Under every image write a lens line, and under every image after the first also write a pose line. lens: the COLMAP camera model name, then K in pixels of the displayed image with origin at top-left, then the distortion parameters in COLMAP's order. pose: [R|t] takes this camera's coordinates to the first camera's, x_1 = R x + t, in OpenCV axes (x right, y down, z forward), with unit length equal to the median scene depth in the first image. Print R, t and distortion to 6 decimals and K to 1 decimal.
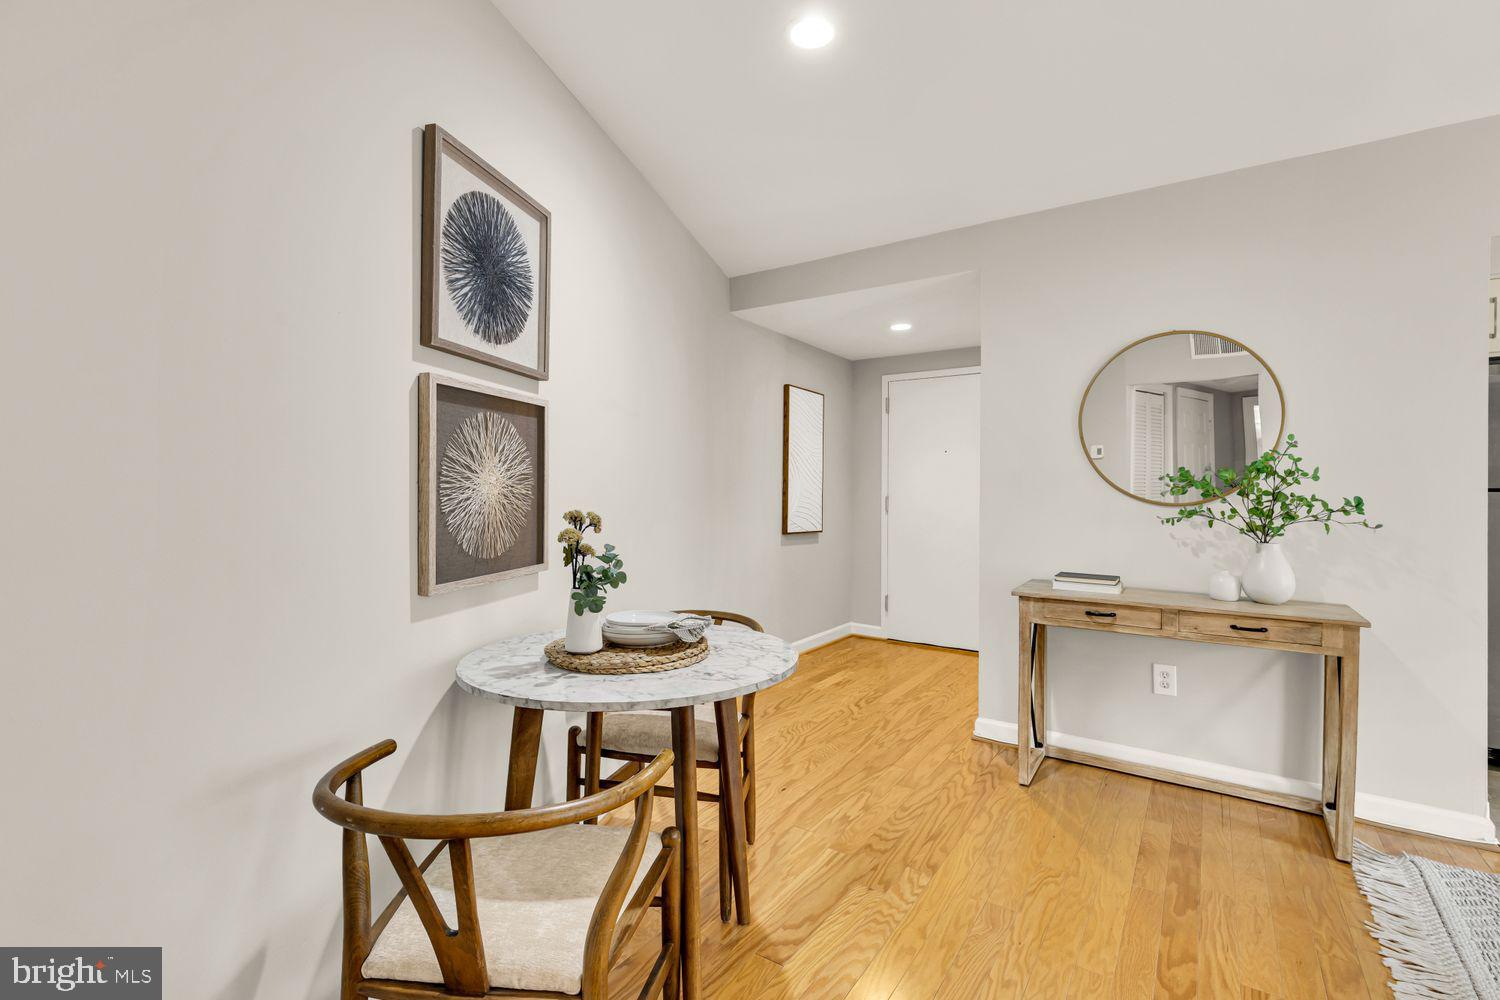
lens RADIAL K [[673.0, 0, 751.2], [0, 673.0, 493.9], [0, 0, 1]] dist [0.002606, -0.000015]
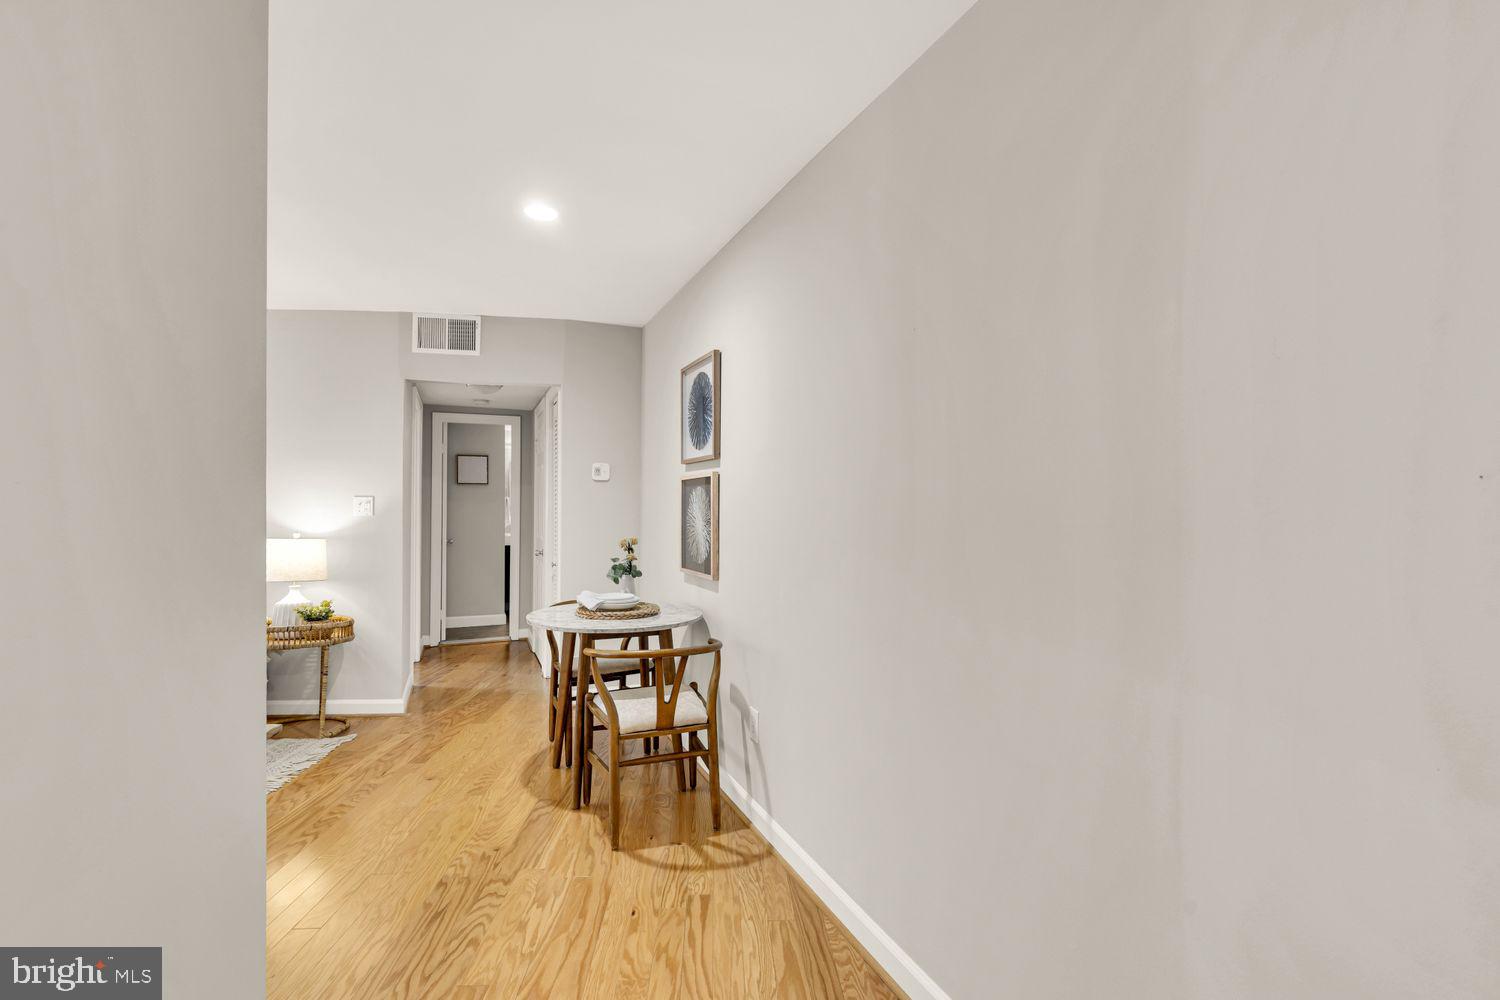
lens RADIAL K [[673.0, 0, 751.2], [0, 673.0, 493.9], [0, 0, 1]] dist [0.002606, -0.000015]
pose [[-0.797113, -0.025306, -0.603300, 0.573382], [-0.010925, 0.999562, -0.027492, -0.048573], [0.603732, -0.015323, -0.797040, 2.299369]]
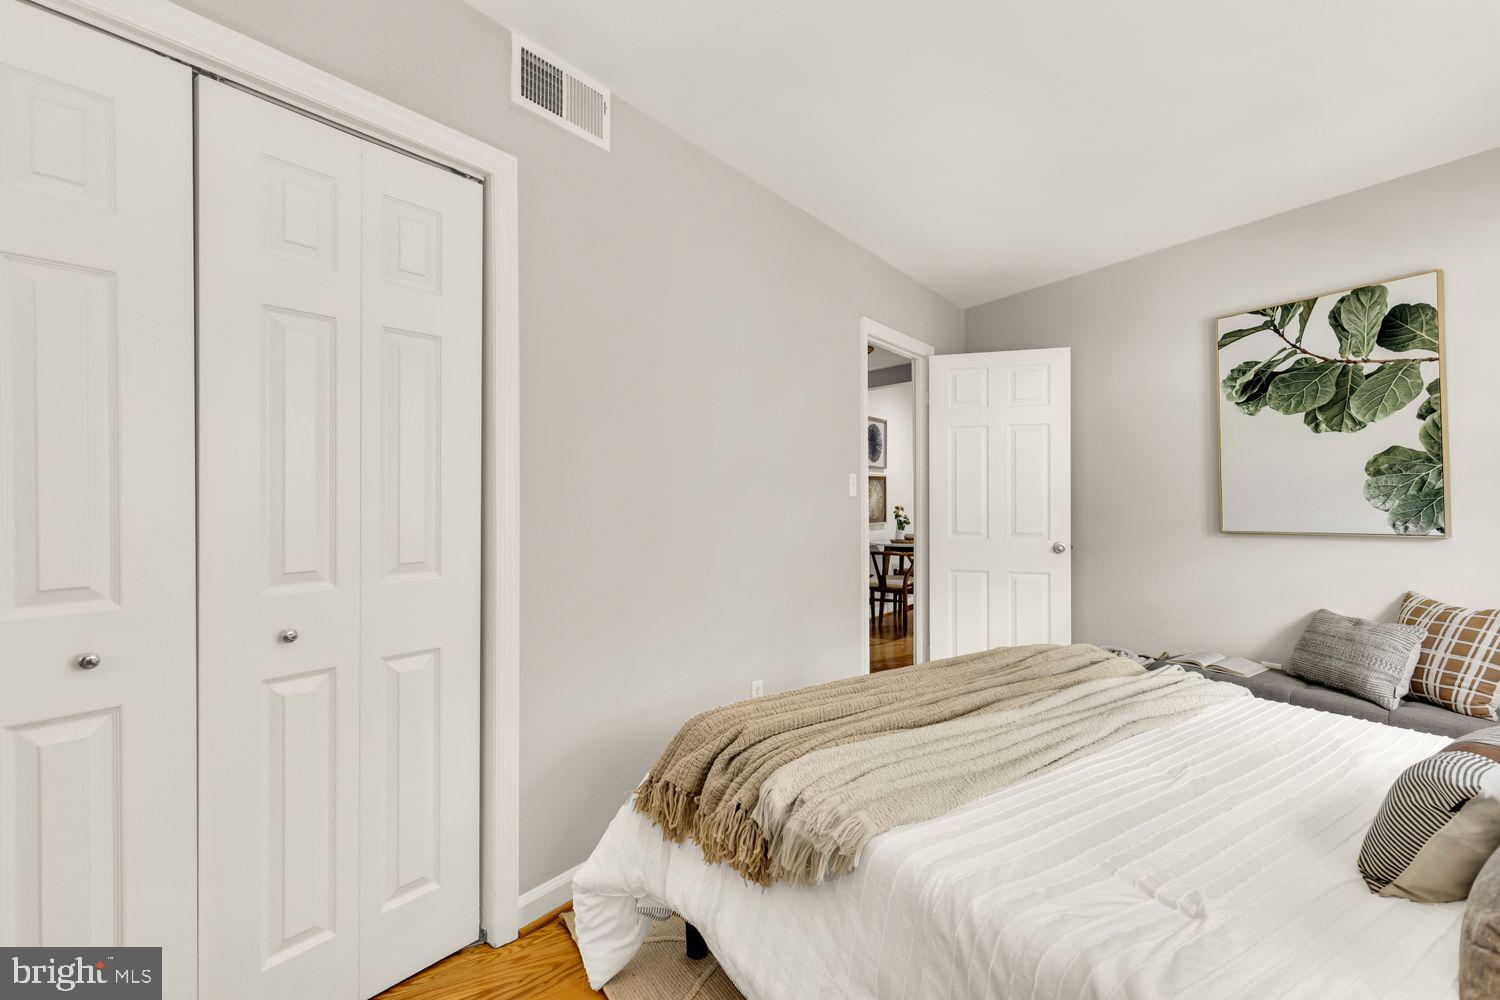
lens RADIAL K [[673.0, 0, 751.2], [0, 673.0, 493.9], [0, 0, 1]] dist [0.002606, -0.000015]
pose [[0.914840, -0.018436, -0.403396, 0.462626], [0.017539, 0.999829, -0.005920, -0.031832], [0.403436, -0.001659, 0.915006, -2.480344]]
